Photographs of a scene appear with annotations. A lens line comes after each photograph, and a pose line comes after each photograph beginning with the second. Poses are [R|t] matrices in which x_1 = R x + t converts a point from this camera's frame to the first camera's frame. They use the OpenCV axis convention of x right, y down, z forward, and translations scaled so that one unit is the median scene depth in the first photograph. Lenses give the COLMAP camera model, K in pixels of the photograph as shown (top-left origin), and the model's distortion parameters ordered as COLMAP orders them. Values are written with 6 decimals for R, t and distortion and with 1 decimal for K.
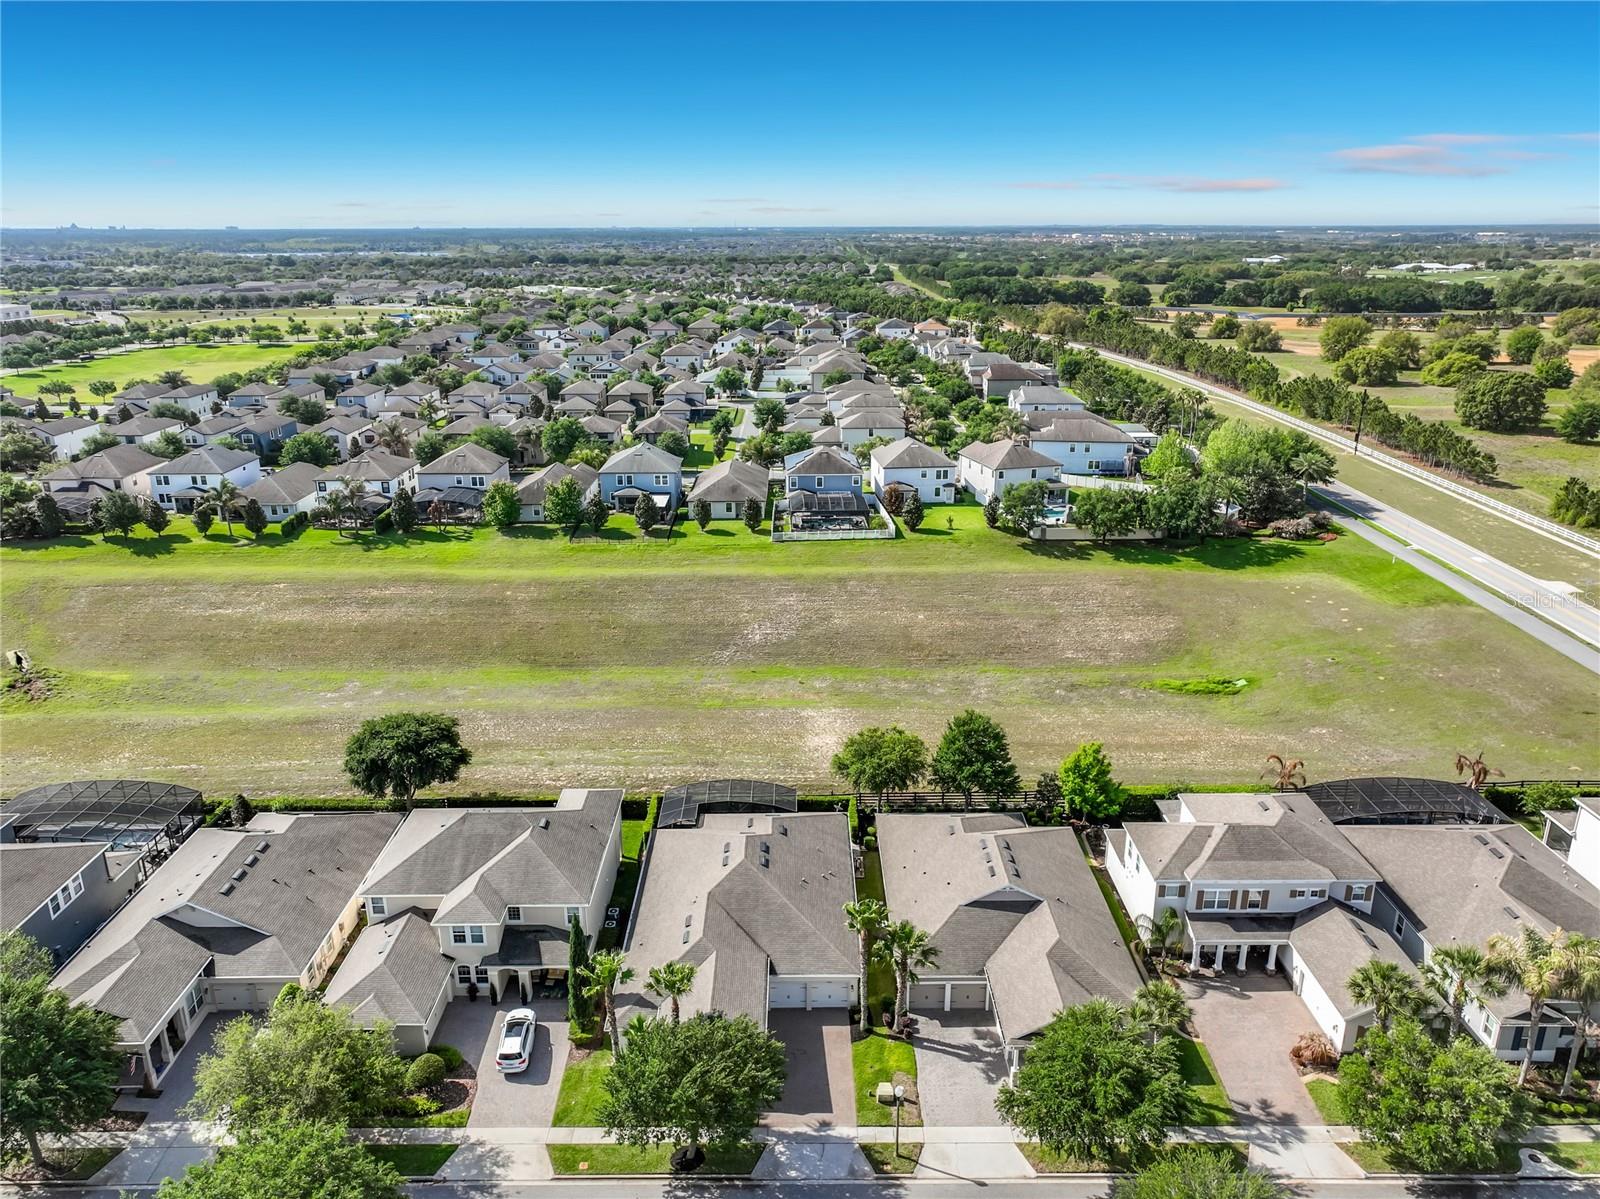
lens RADIAL K [[1130.3, 0, 800.0], [0, 1130.3, 599.5], [0, 0, 1]] dist [0.000294, 0.001232]
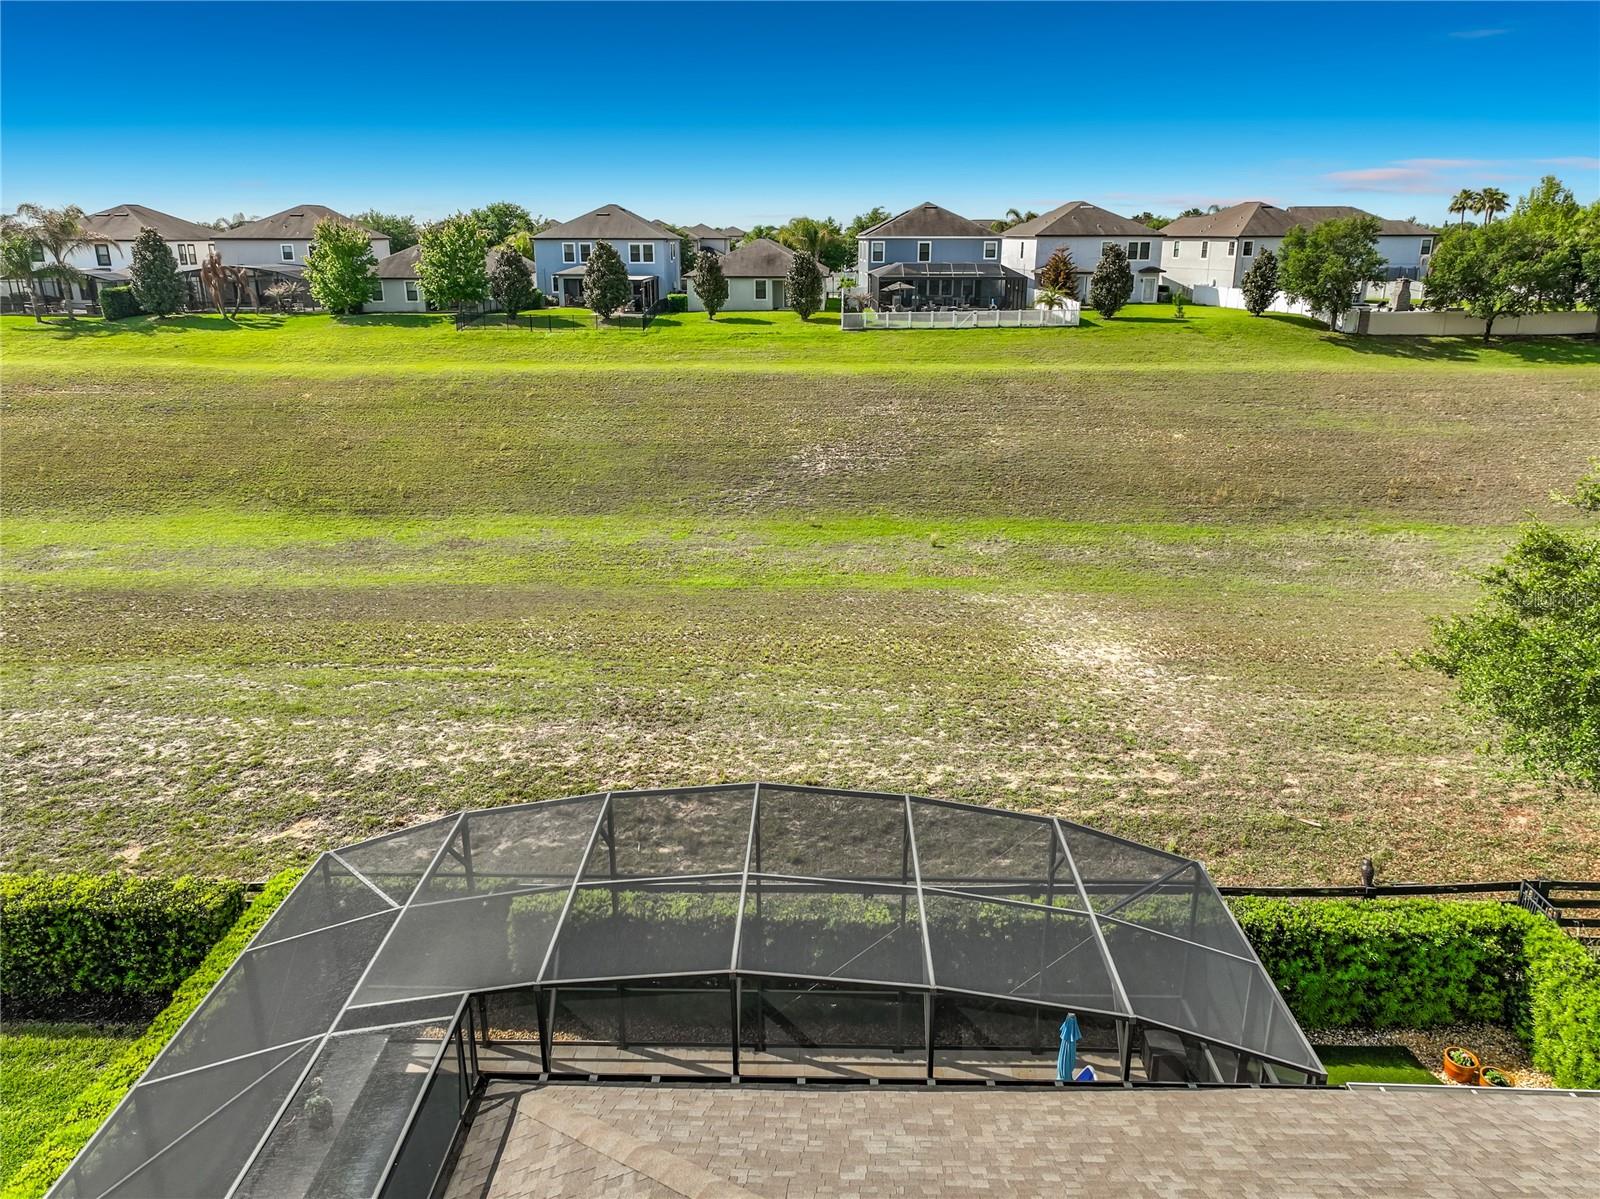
lens RADIAL K [[1130.3, 0, 800.0], [0, 1130.3, 599.5], [0, 0, 1]] dist [0.000294, 0.001232]
pose [[0.999592, 0.011655, -0.026081, -0.029875], [-0.011821, 0.999911, -0.006202, 0.077476], [0.026006, 0.006508, 0.999641, 0.486920]]
